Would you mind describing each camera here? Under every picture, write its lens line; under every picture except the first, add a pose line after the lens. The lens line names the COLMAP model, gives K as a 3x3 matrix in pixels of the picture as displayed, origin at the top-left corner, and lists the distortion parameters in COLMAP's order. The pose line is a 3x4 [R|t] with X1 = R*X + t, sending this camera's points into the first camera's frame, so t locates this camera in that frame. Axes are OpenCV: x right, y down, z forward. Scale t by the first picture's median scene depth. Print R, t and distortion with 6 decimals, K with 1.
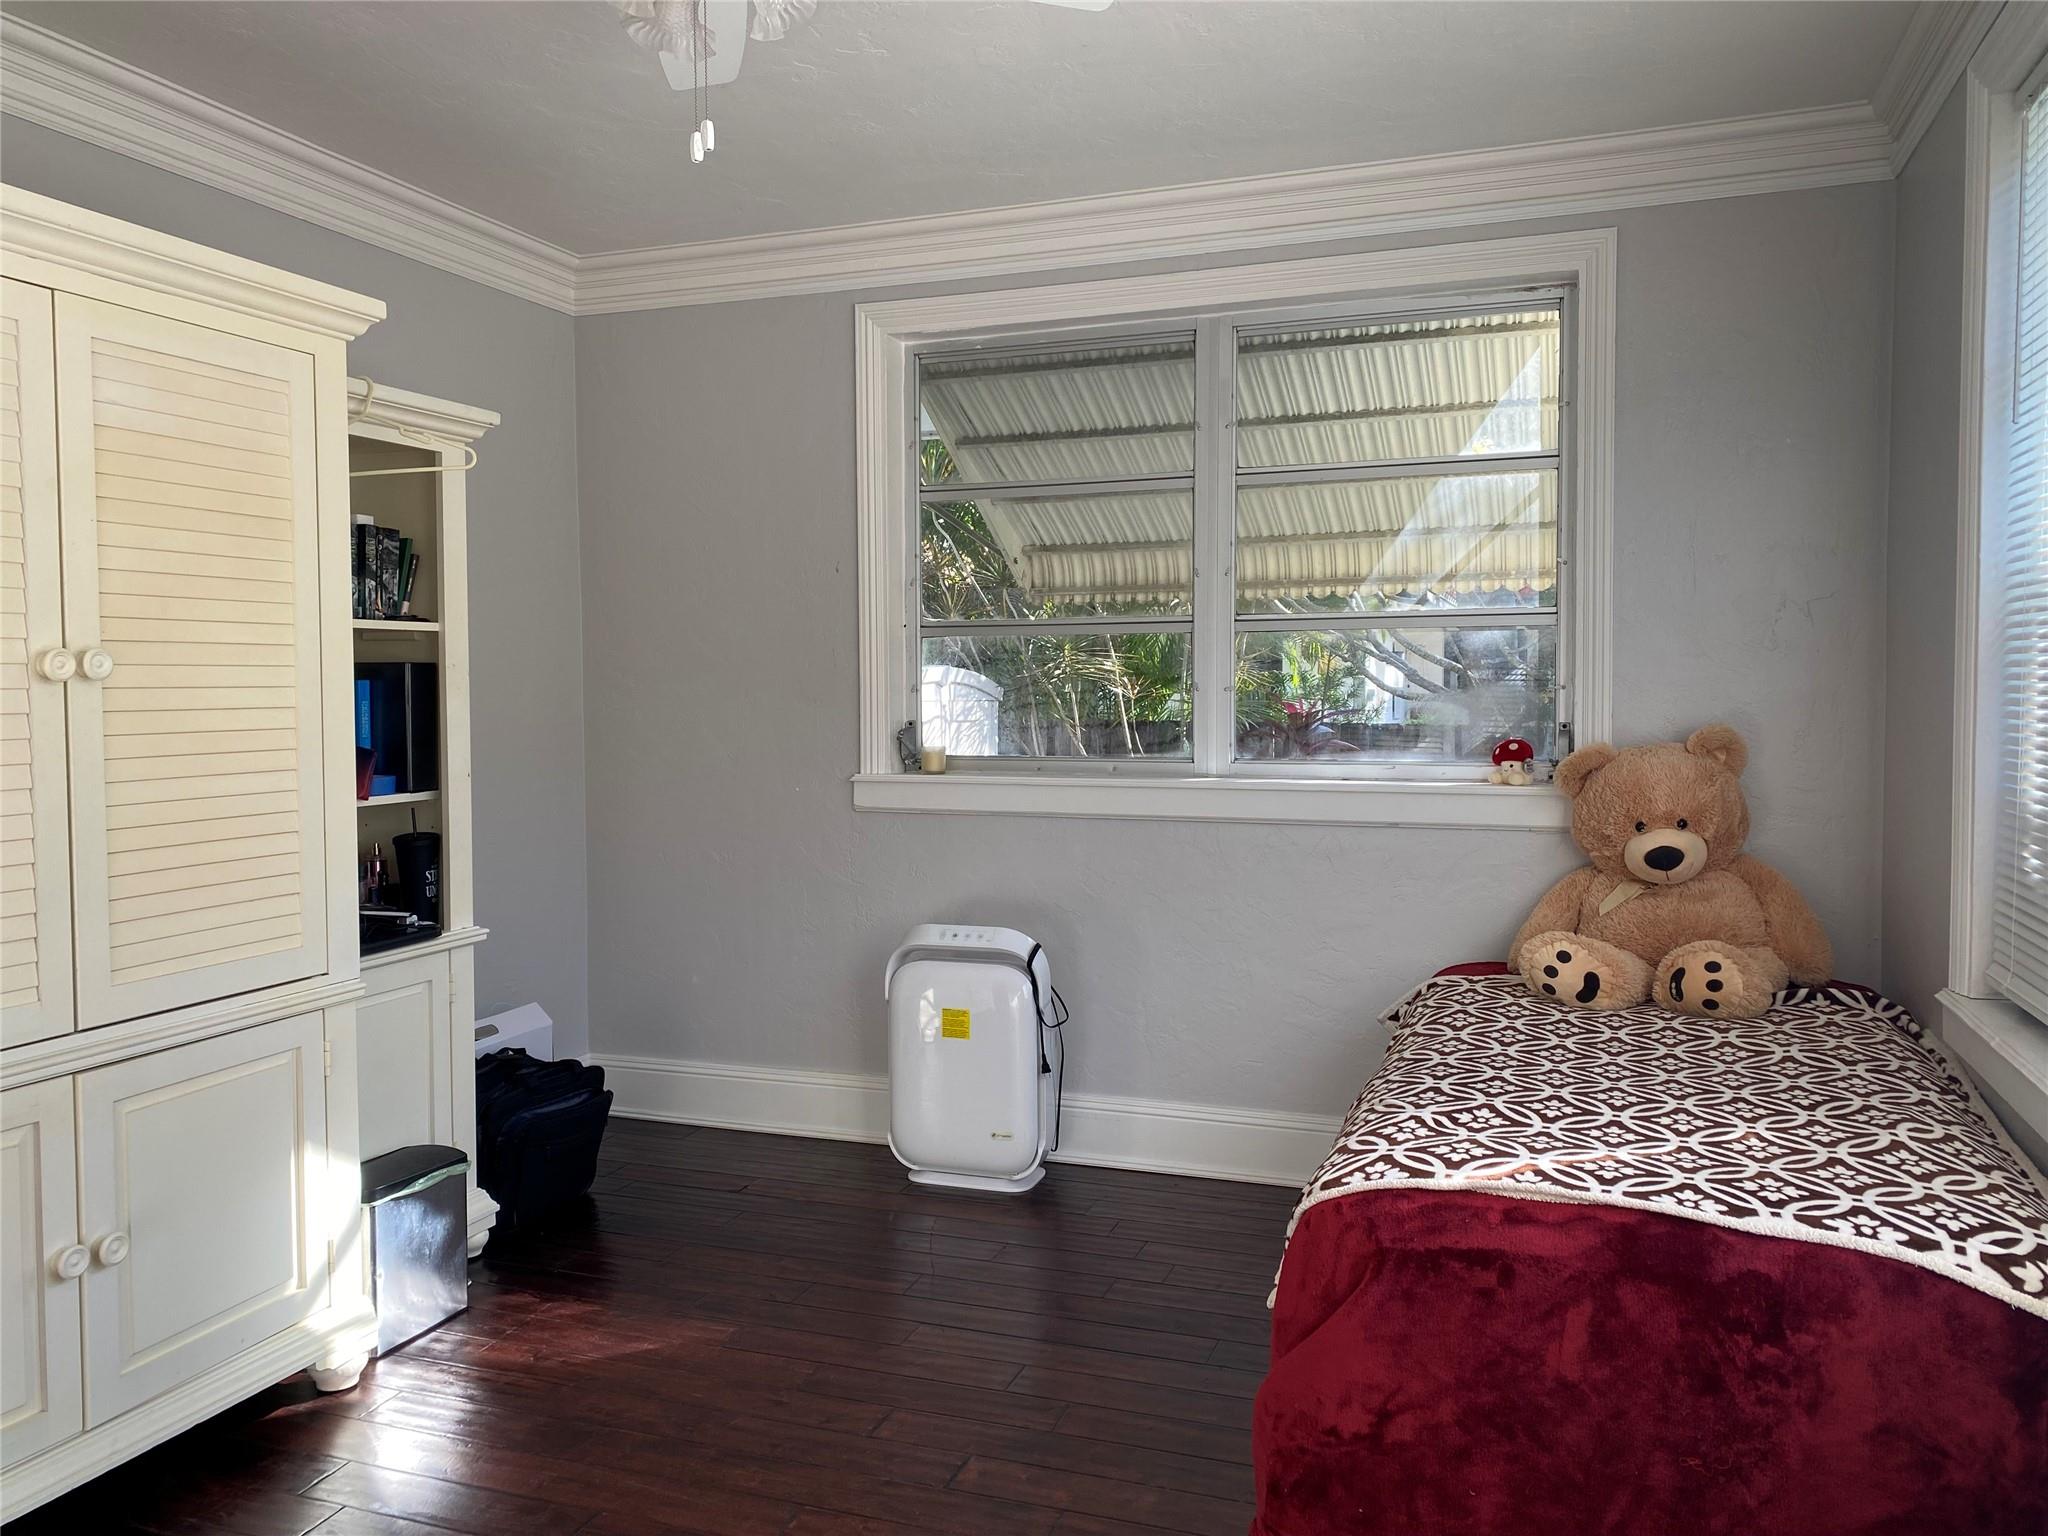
lens RADIAL K [[1572.7, 0, 1009.5], [0, 1572.7, 757.8], [0, 0, 1]] dist [0.035272, -0.021195]
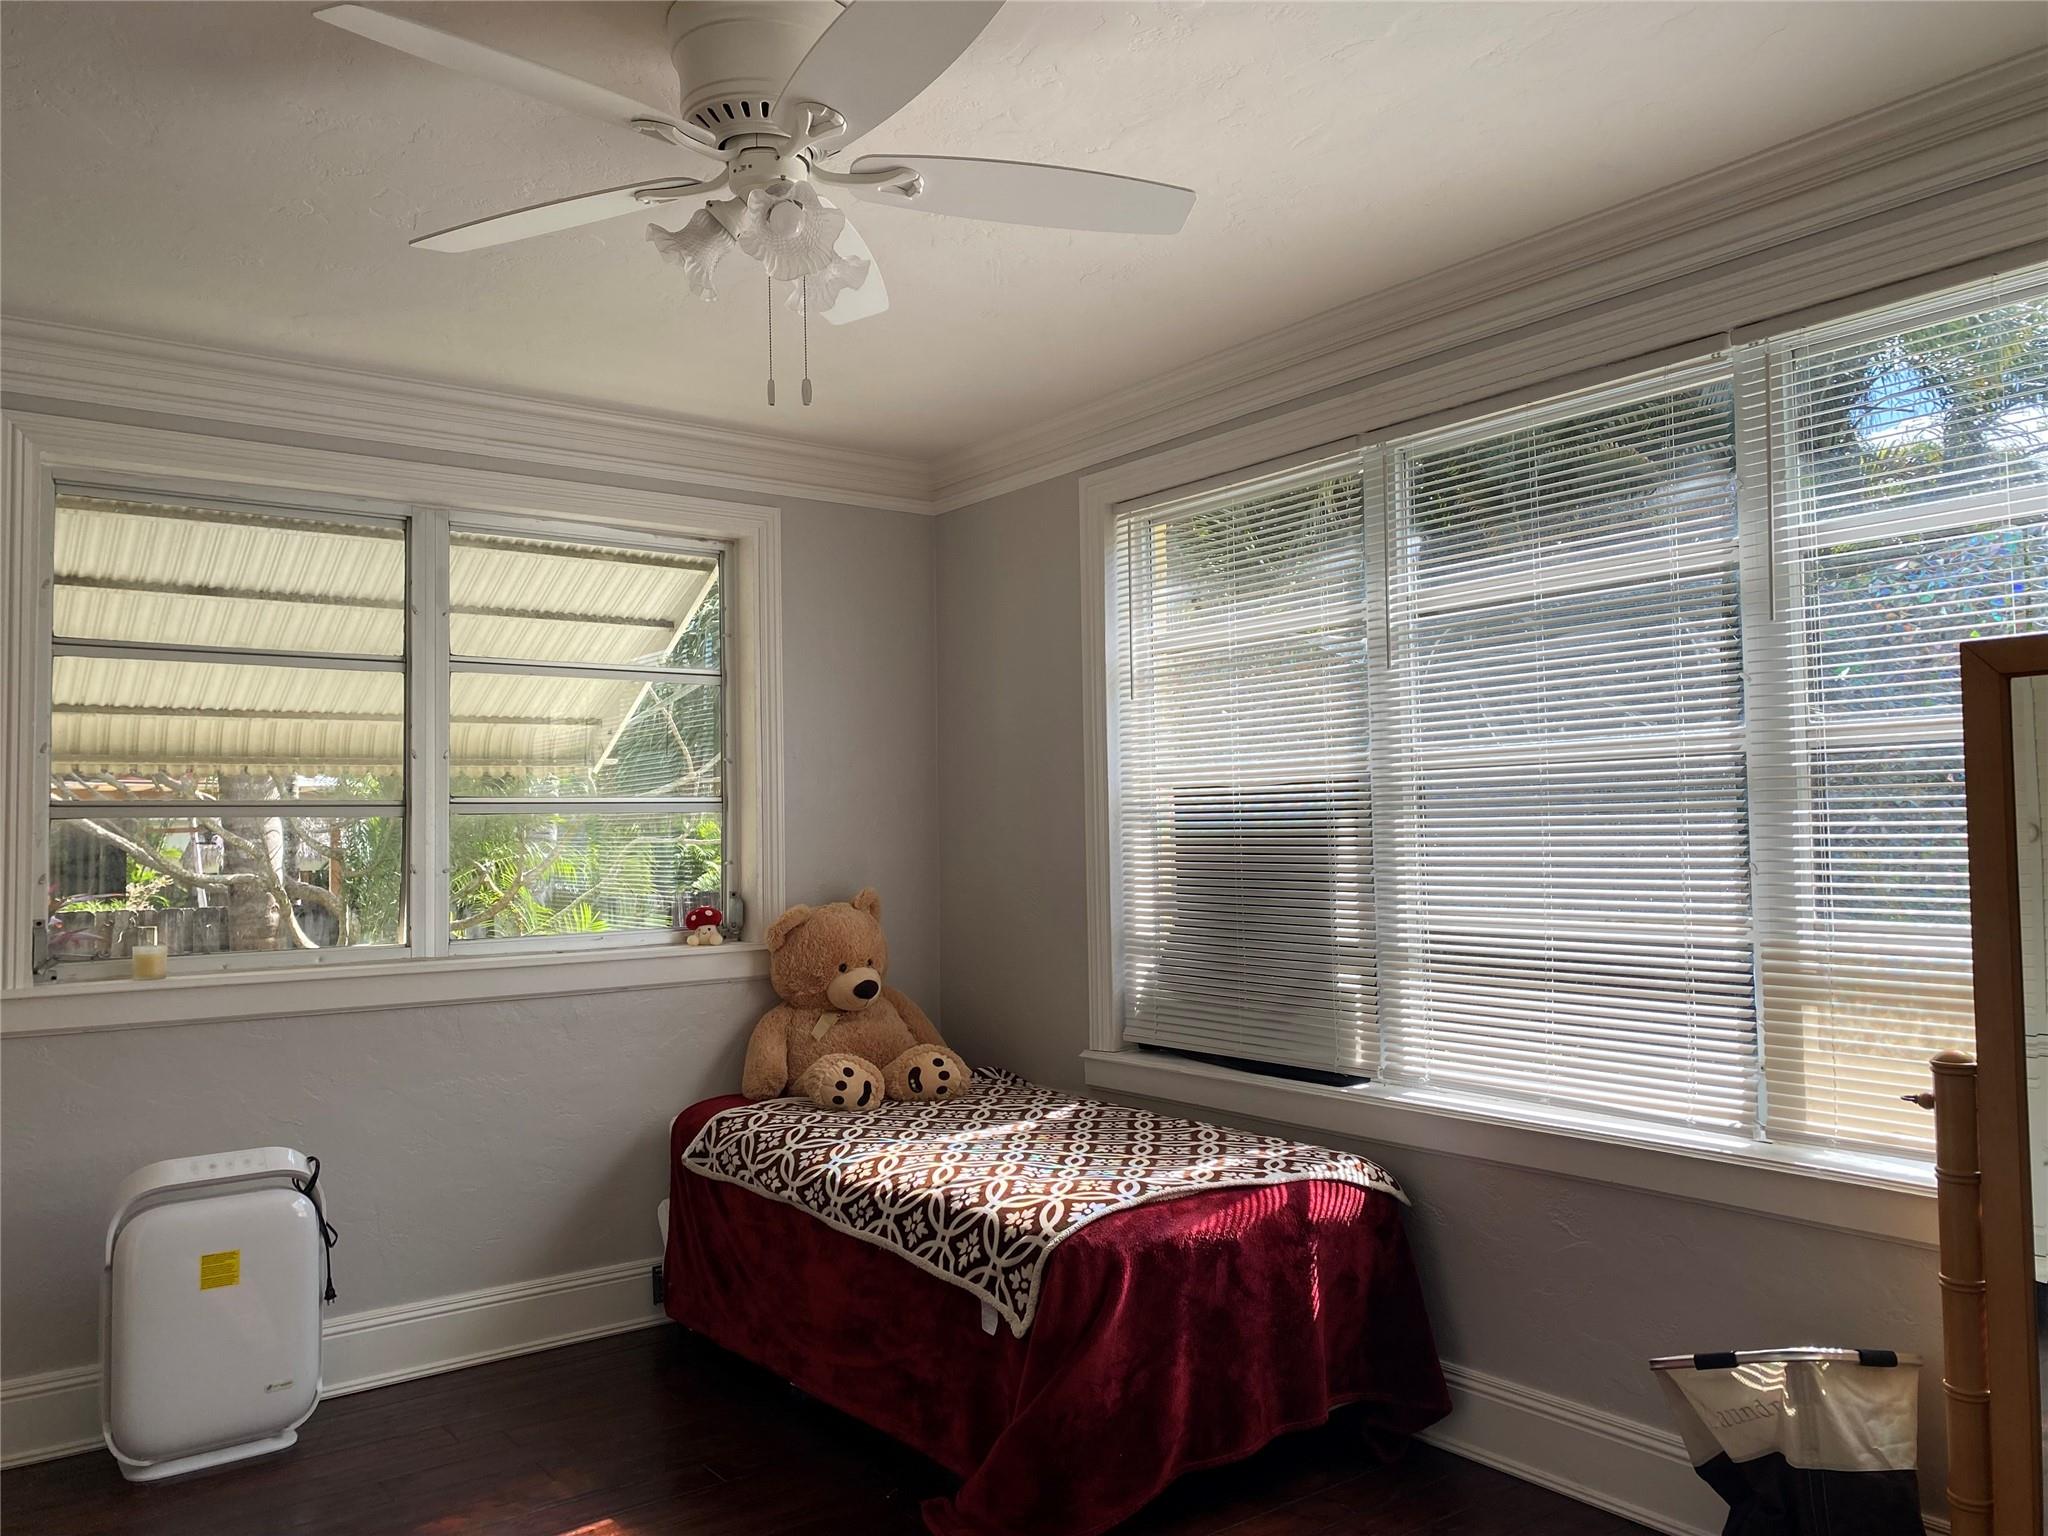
lens RADIAL K [[1572.7, 0, 1019.0], [0, 1572.7, 774.4], [0, 0, 1]] dist [0.035272, -0.021195]
pose [[0.531798, 0.027238, 0.846433, -0.636727], [0.055490, 0.996214, -0.066921, -0.020866], [-0.845051, 0.082557, 0.528273, 0.179128]]
